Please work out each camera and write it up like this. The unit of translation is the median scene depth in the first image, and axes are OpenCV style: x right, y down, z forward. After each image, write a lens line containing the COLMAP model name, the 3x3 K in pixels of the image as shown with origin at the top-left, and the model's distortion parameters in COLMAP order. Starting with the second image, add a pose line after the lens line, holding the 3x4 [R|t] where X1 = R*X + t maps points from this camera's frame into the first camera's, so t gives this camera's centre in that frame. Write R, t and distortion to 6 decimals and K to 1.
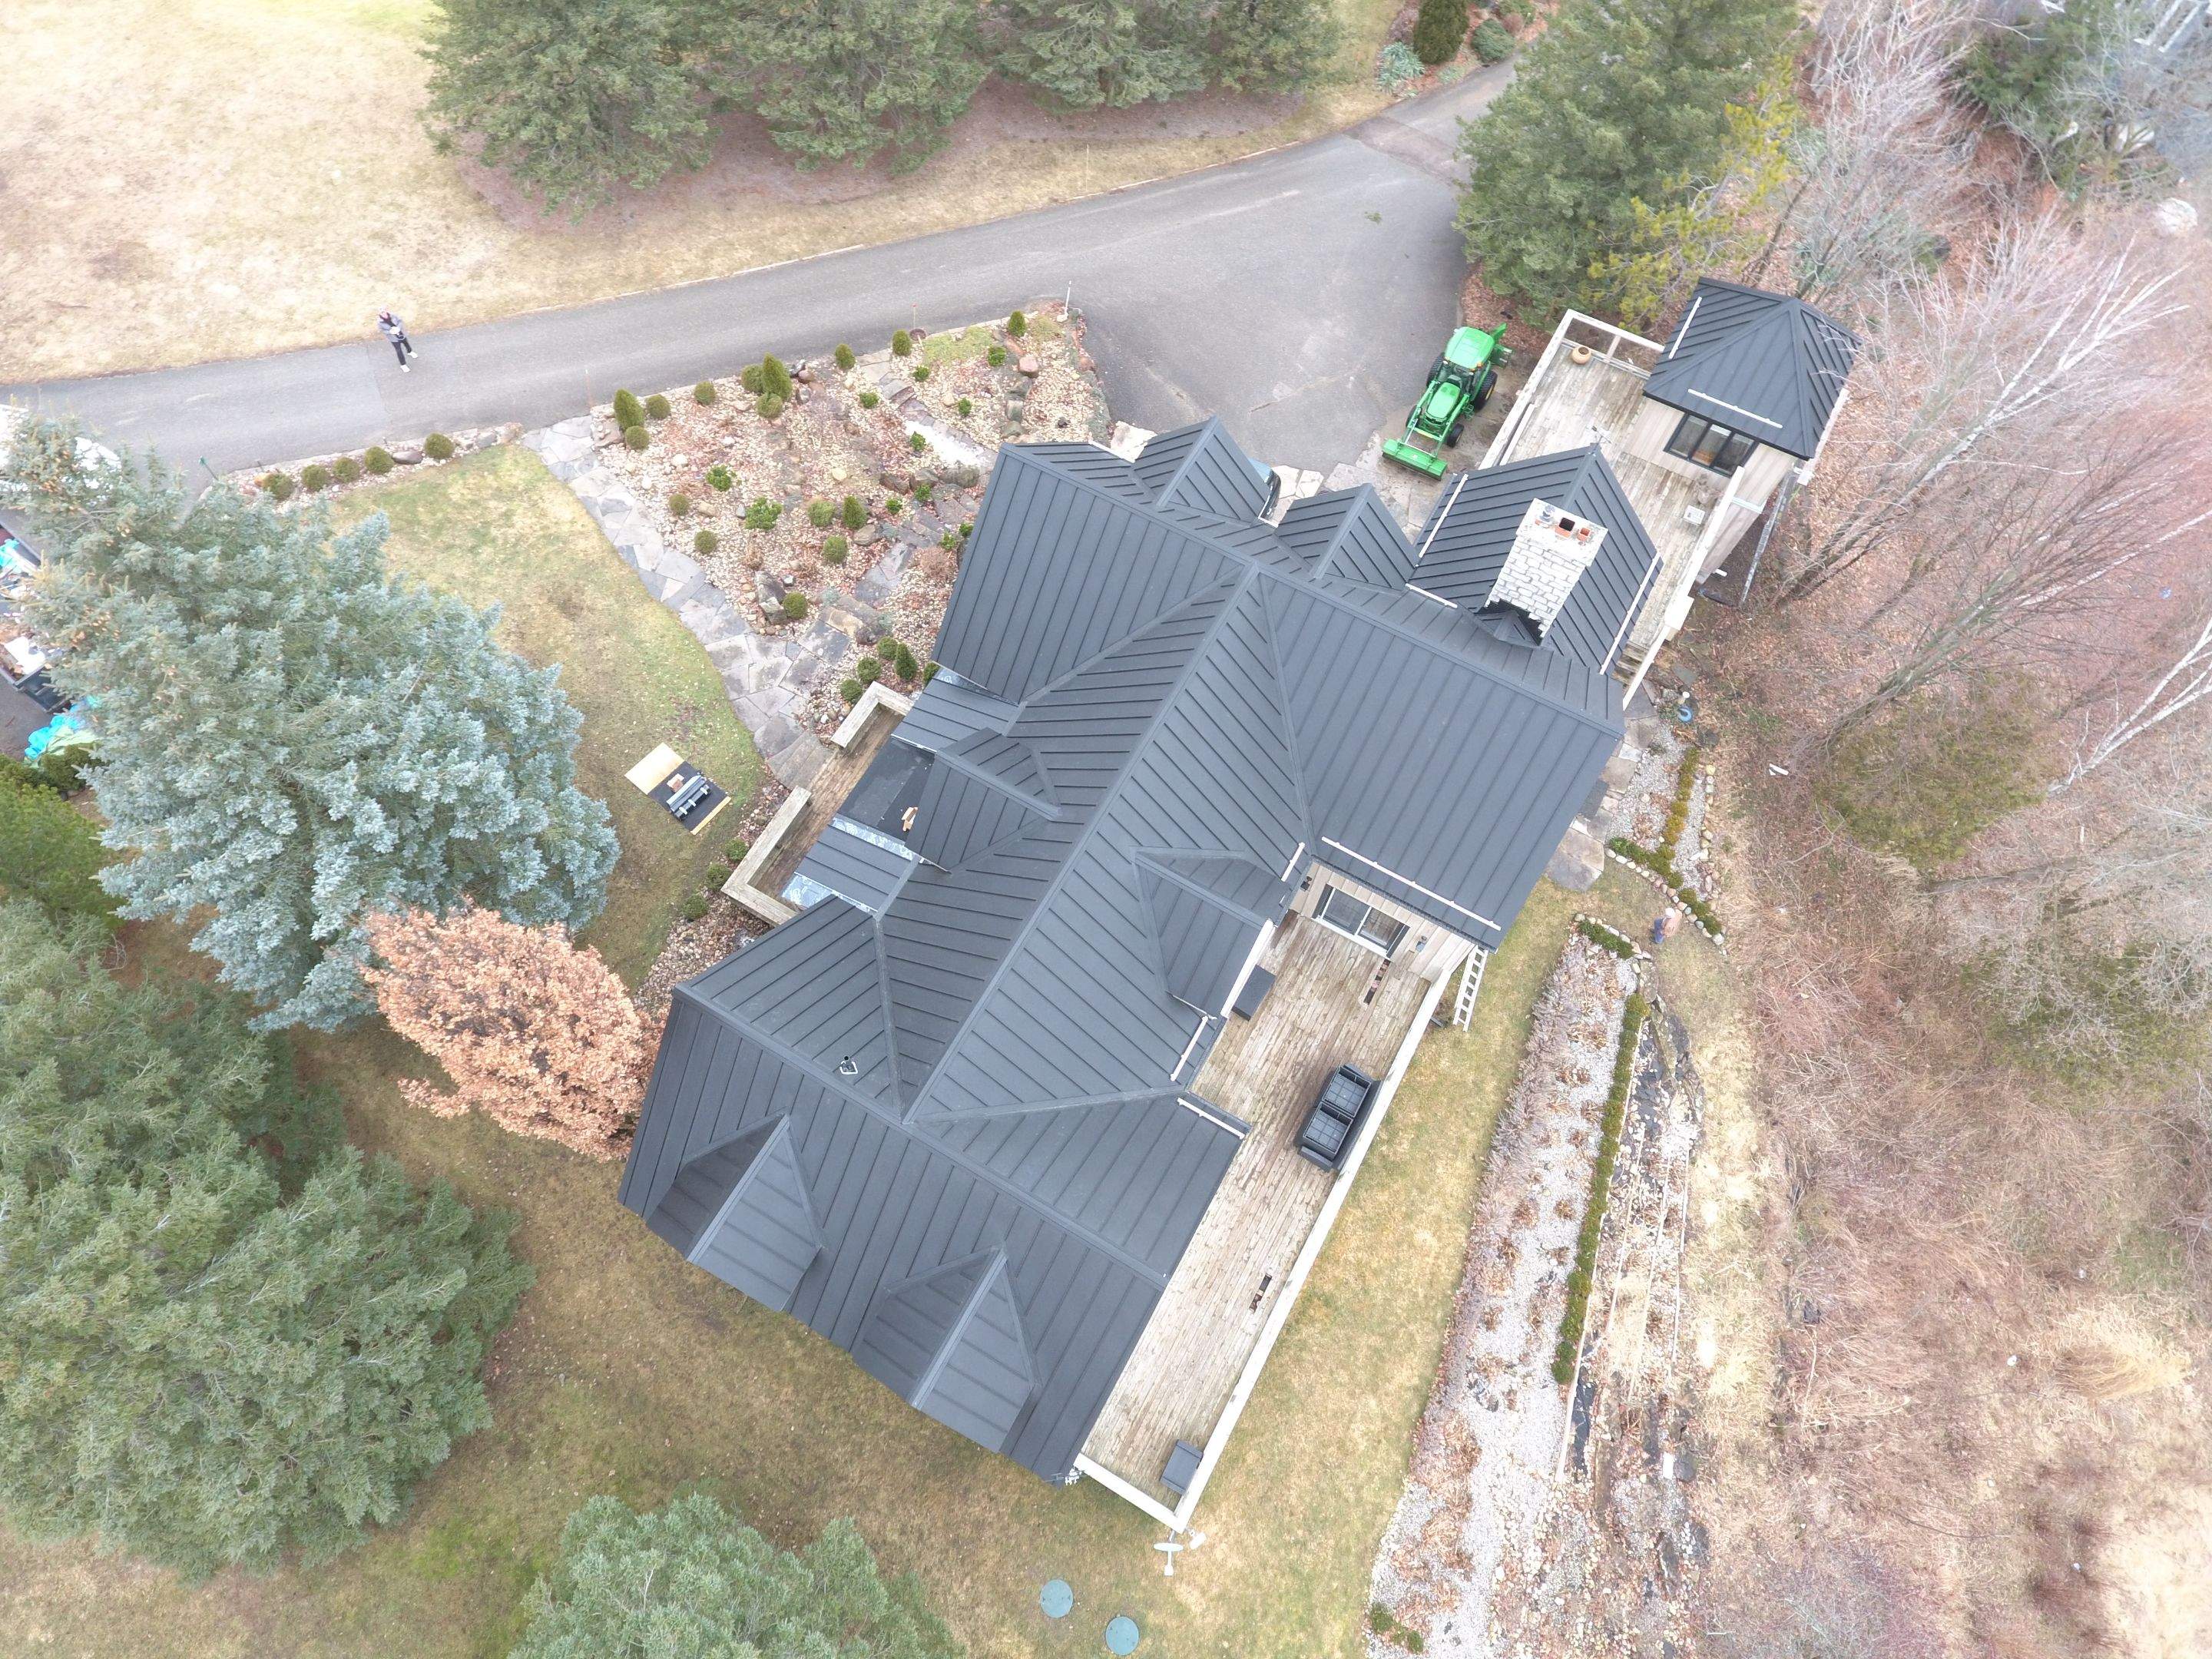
lens RADIAL K [[1290.9, 0, 1081.0], [0, 1290.9, 819.9], [0, 0, 1]] dist [-0.008219, 0.001905]
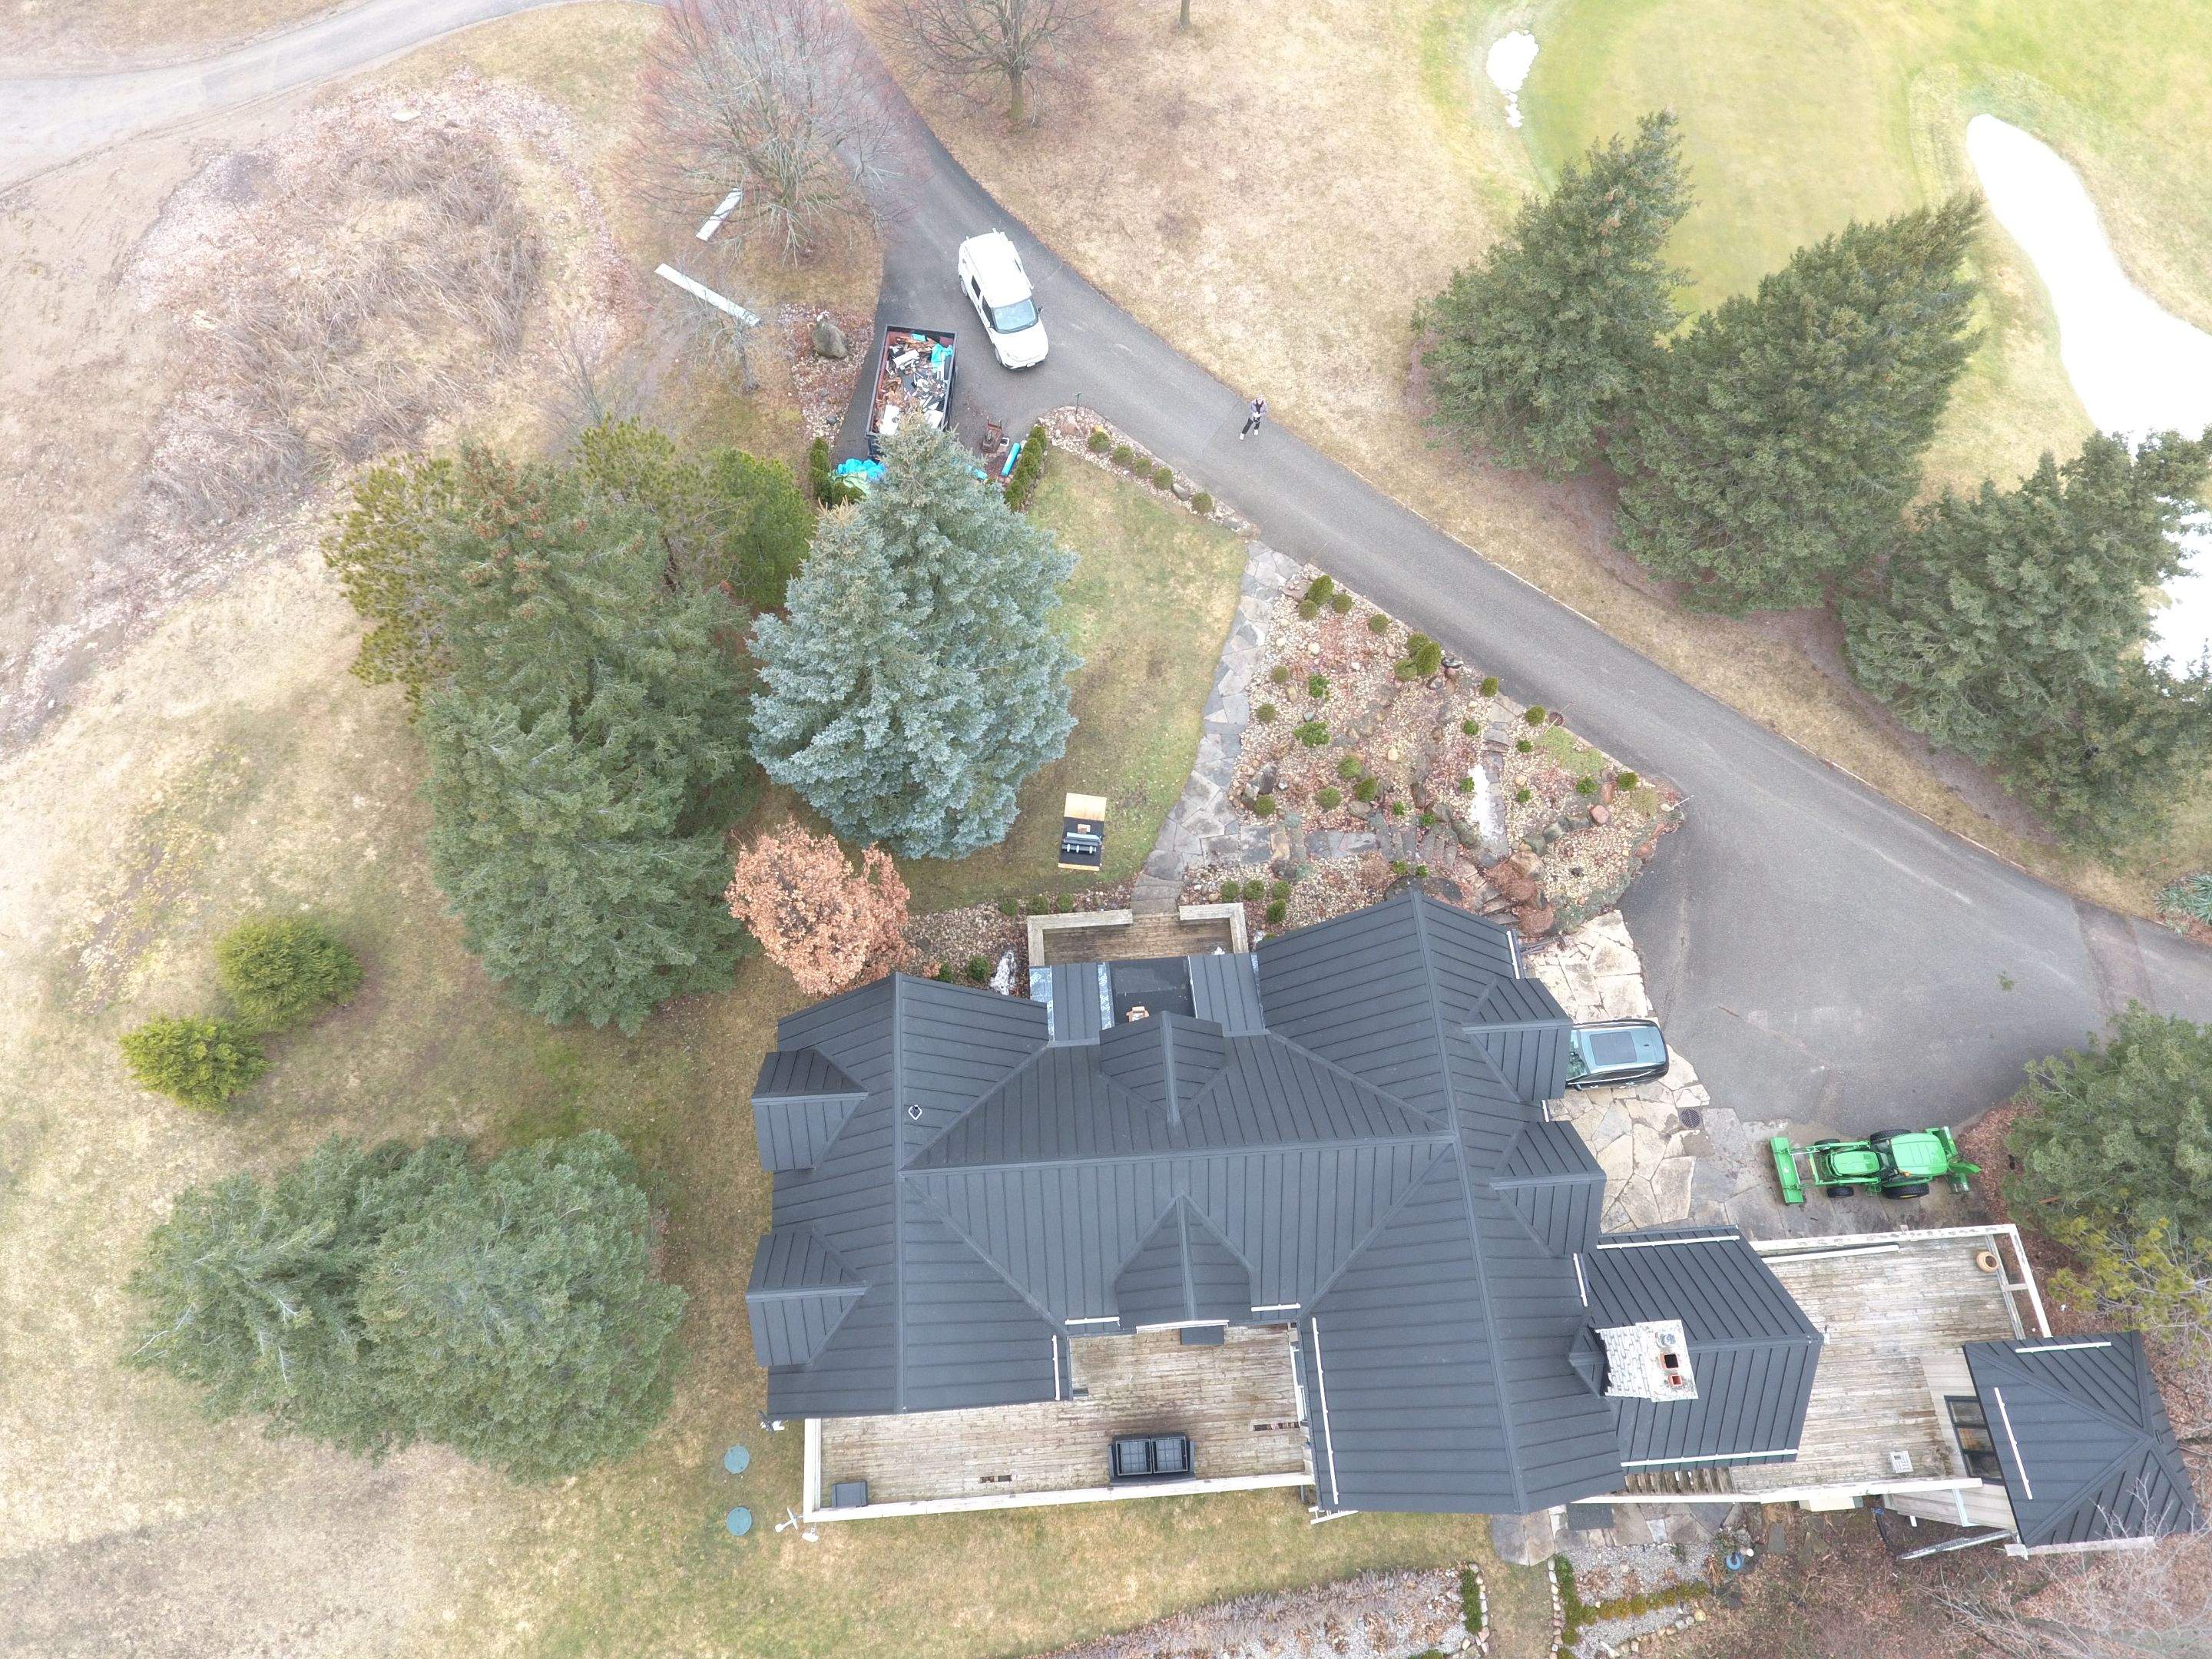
lens RADIAL K [[1290.9, 0, 1084.0], [0, 1290.9, 817.6], [0, 0, 1]] dist [-0.008219, 0.001905]
pose [[0.556287, 0.768809, -0.315401, 0.072460], [-0.764408, 0.622286, 0.168640, -0.241676], [0.325922, 0.147283, 0.933854, -0.173043]]
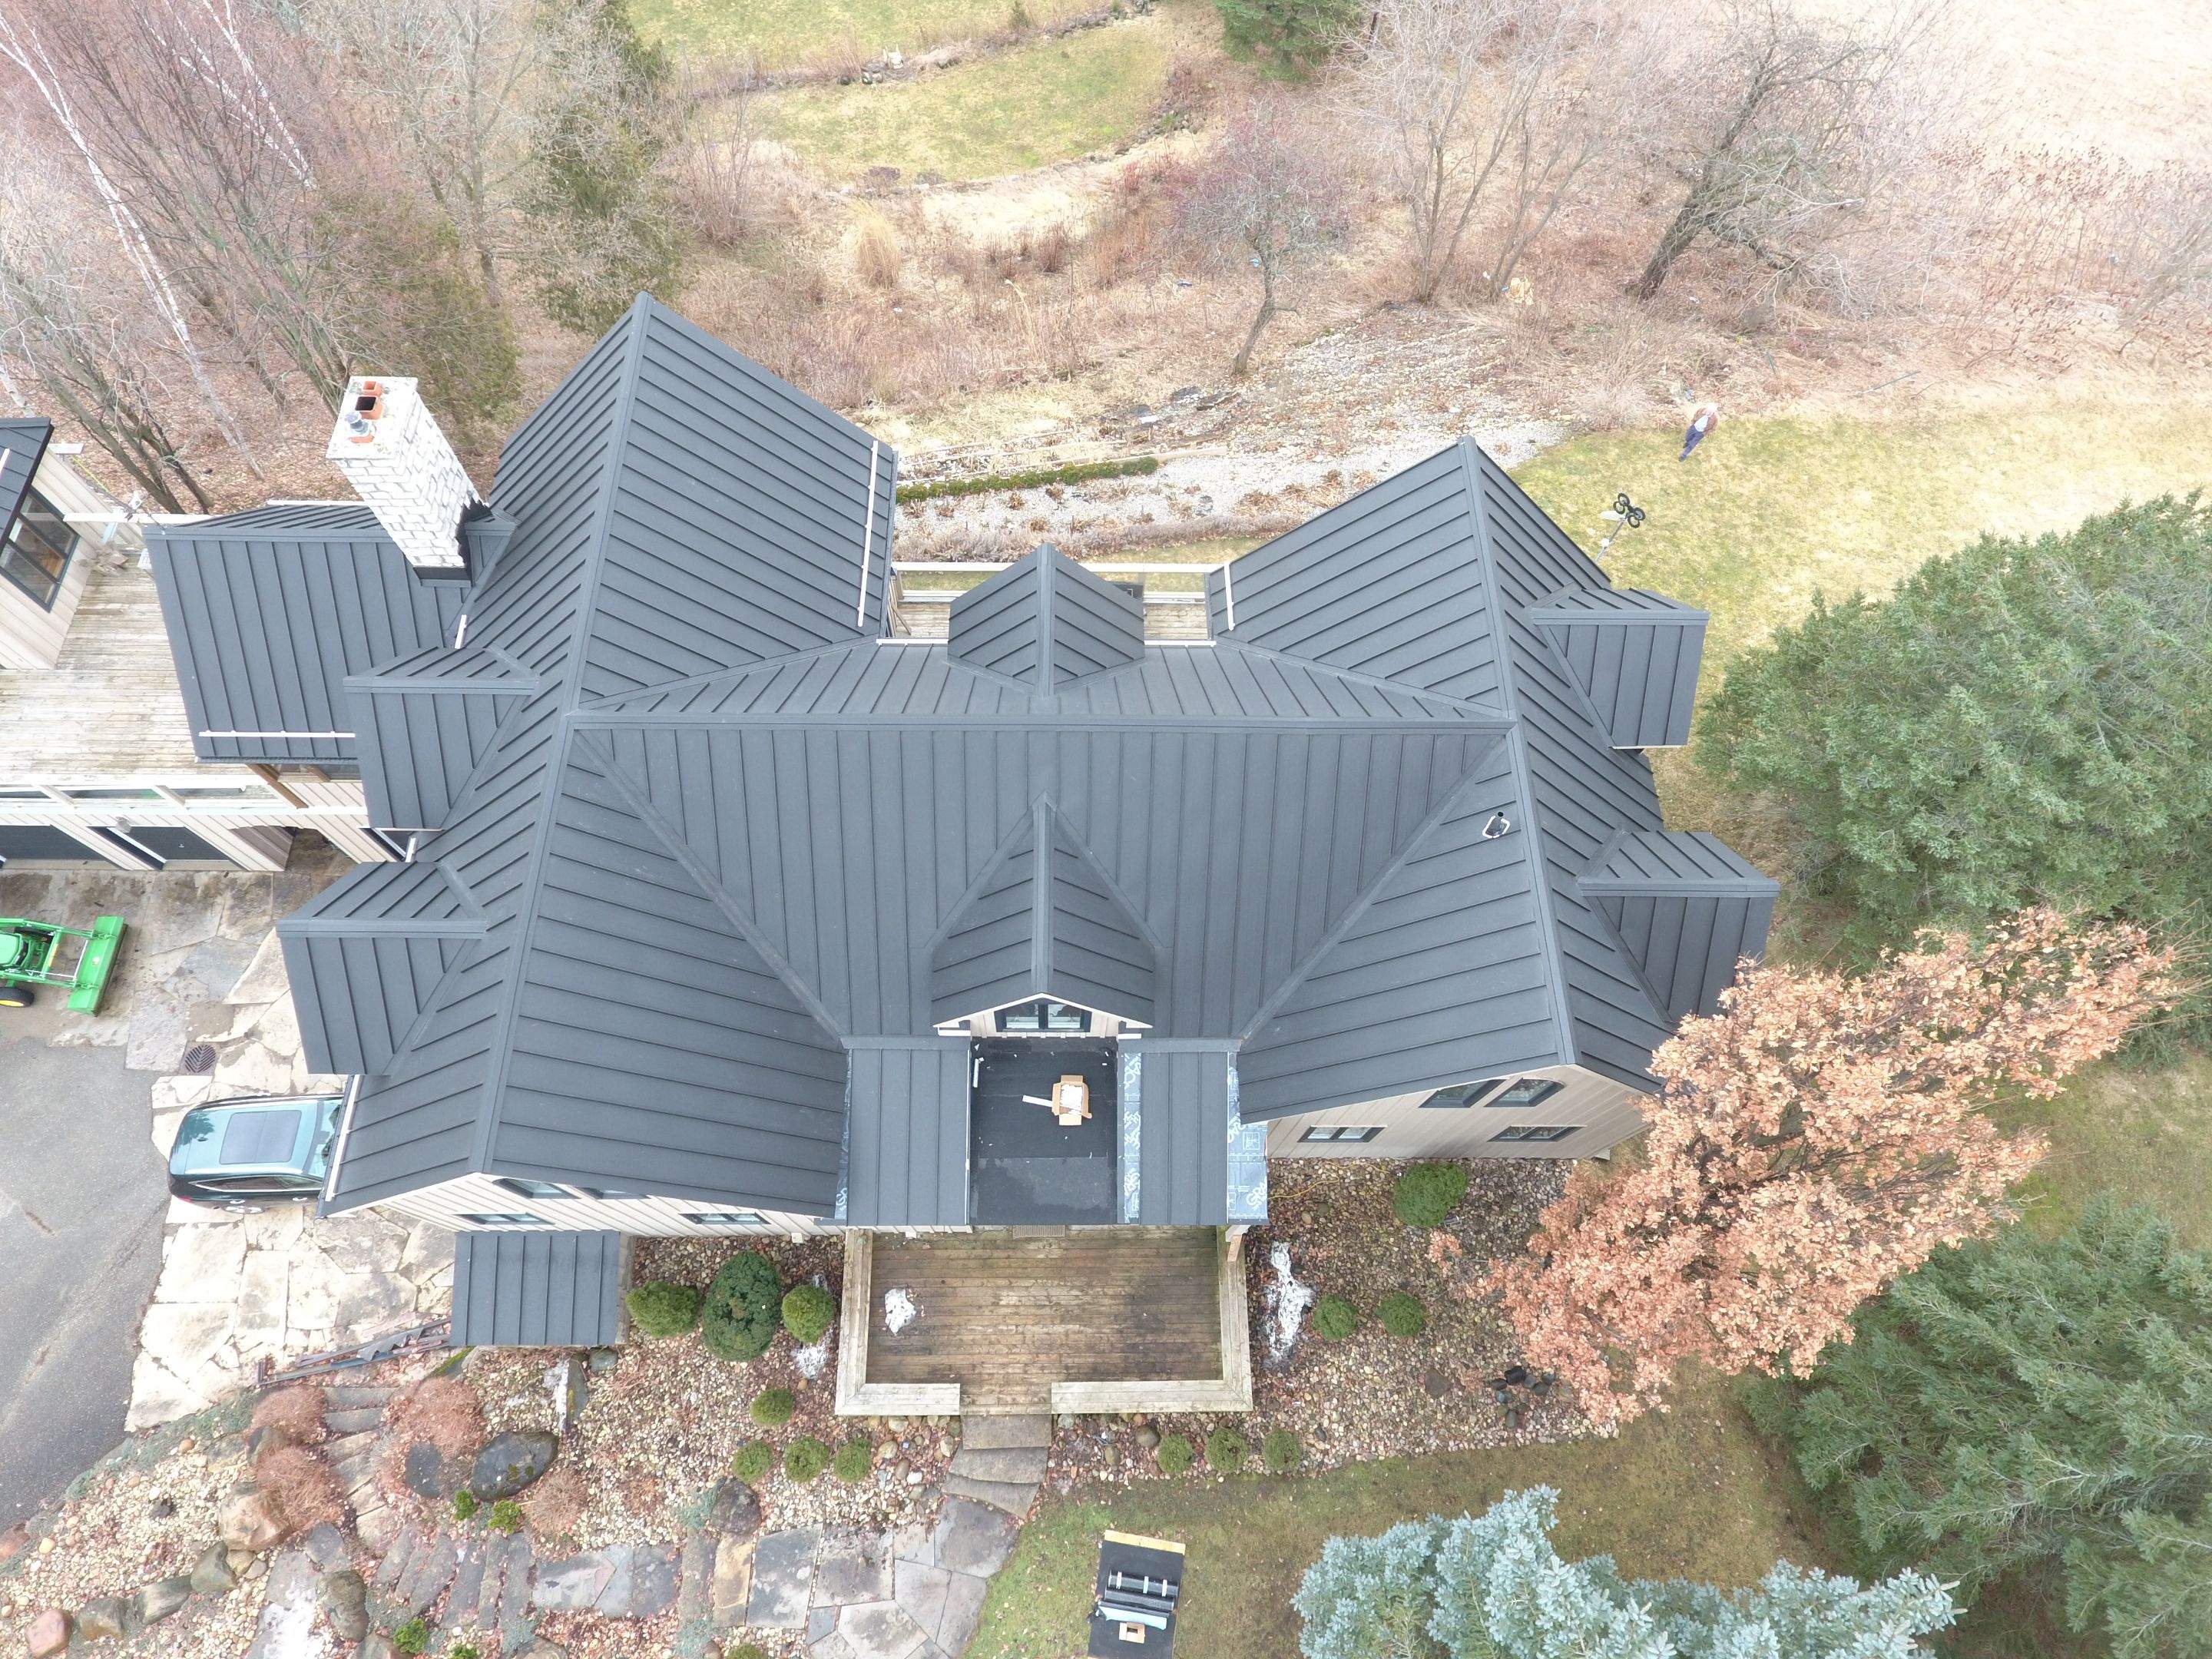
lens RADIAL K [[1290.9, 0, 1085.0], [0, 1290.9, 822.6], [0, 0, 1]] dist [-0.008219, 0.001905]
pose [[-0.506881, -0.781428, 0.363926, -0.220137], [0.779330, -0.234992, 0.580882, -0.298883], [-0.368397, 0.578057, 0.728103, 0.341202]]
